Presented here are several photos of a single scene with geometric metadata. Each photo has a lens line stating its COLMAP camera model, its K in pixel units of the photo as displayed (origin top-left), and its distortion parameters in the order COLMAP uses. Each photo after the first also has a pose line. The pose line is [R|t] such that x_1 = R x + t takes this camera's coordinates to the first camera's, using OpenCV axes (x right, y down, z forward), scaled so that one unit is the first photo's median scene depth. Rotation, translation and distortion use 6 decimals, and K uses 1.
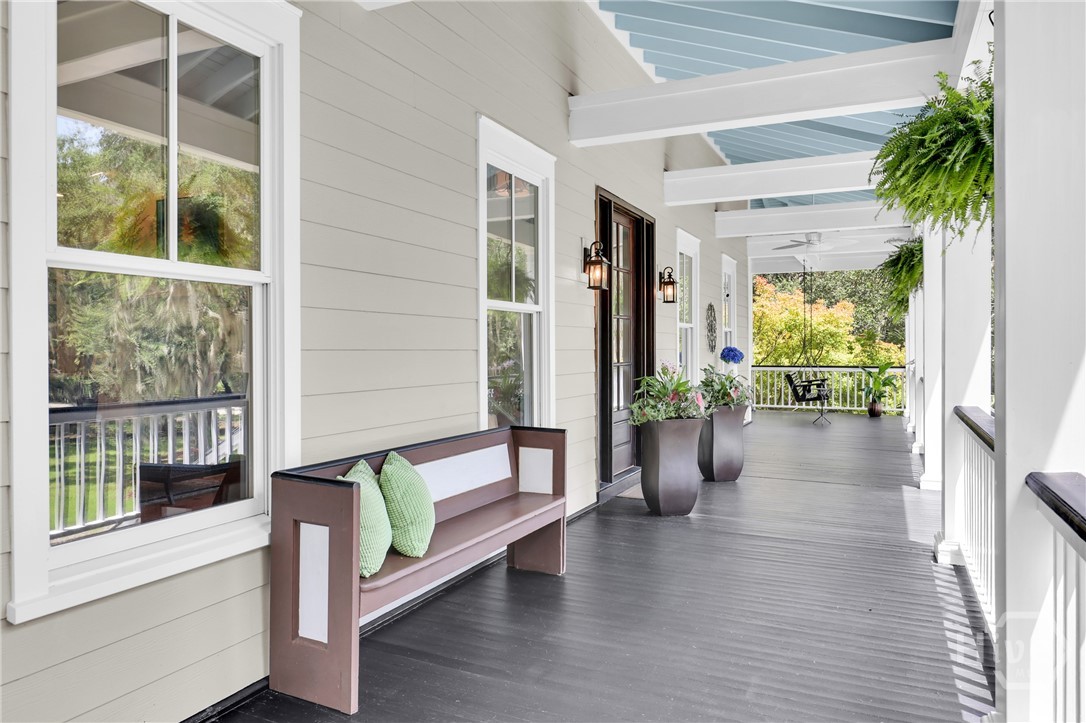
lens RADIAL K [[746.4, 0, 544.1], [0, 746.4, 352.2], [0, 0, 1]] dist [0.006799, 0.004683]
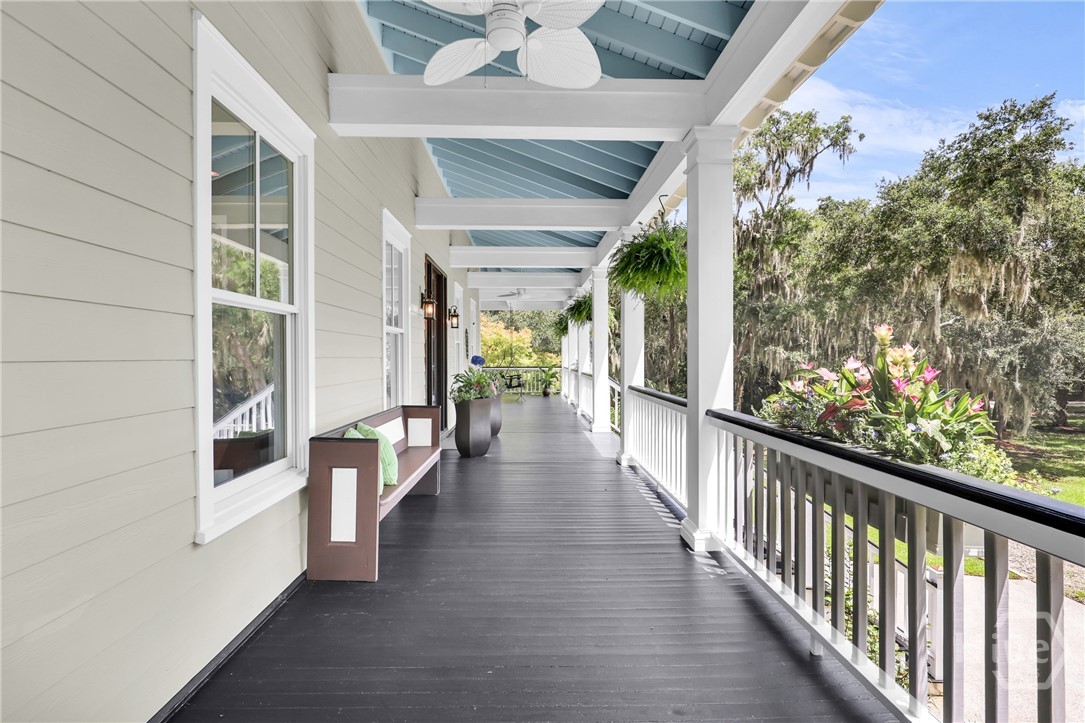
lens RADIAL K [[497.6, 0, 542.5], [0, 497.6, 361.5], [0, 0, 1]] dist [0.001014, -0.000095]
pose [[0.893817, -0.003802, 0.448416, -0.165707], [0.001310, 0.999982, 0.005868, -0.000235], [-0.448430, -0.004657, 0.893806, -0.051480]]
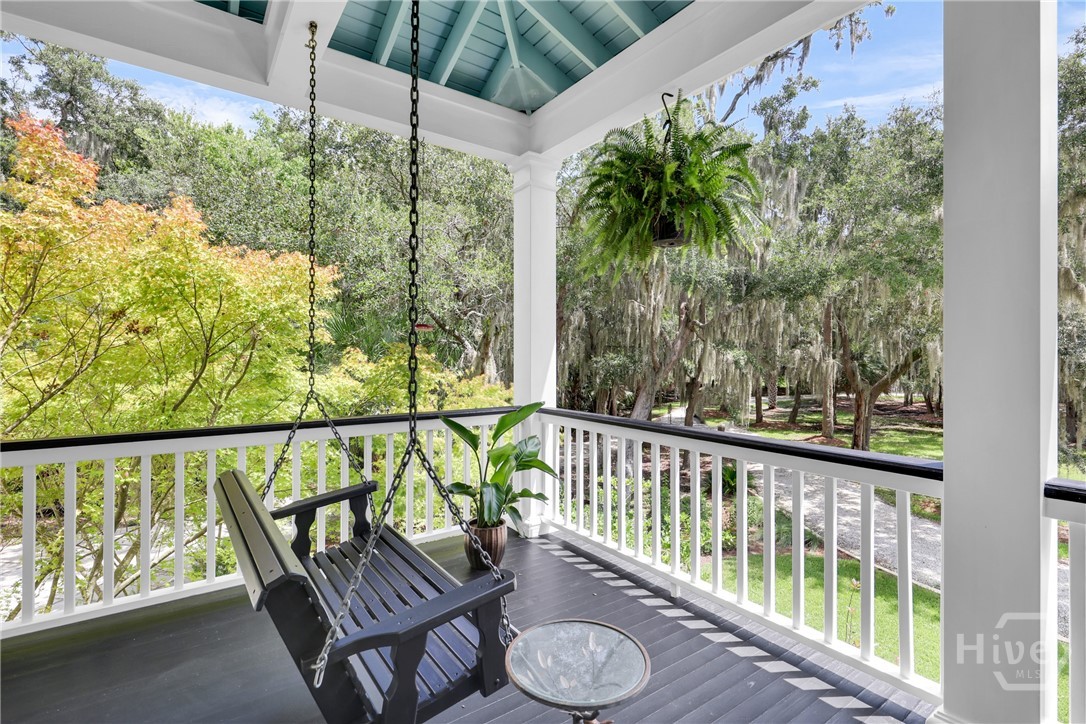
lens RADIAL K [[502.7, 0, 543.0], [0, 502.7, 362.0], [0, 0, 1]] dist [0.001244, 0.000249]
pose [[0.495890, -0.005933, 0.868365, 0.515698], [0.001286, 0.999981, 0.006097, -0.012932], [-0.868384, -0.001906, 0.495888, 1.739796]]
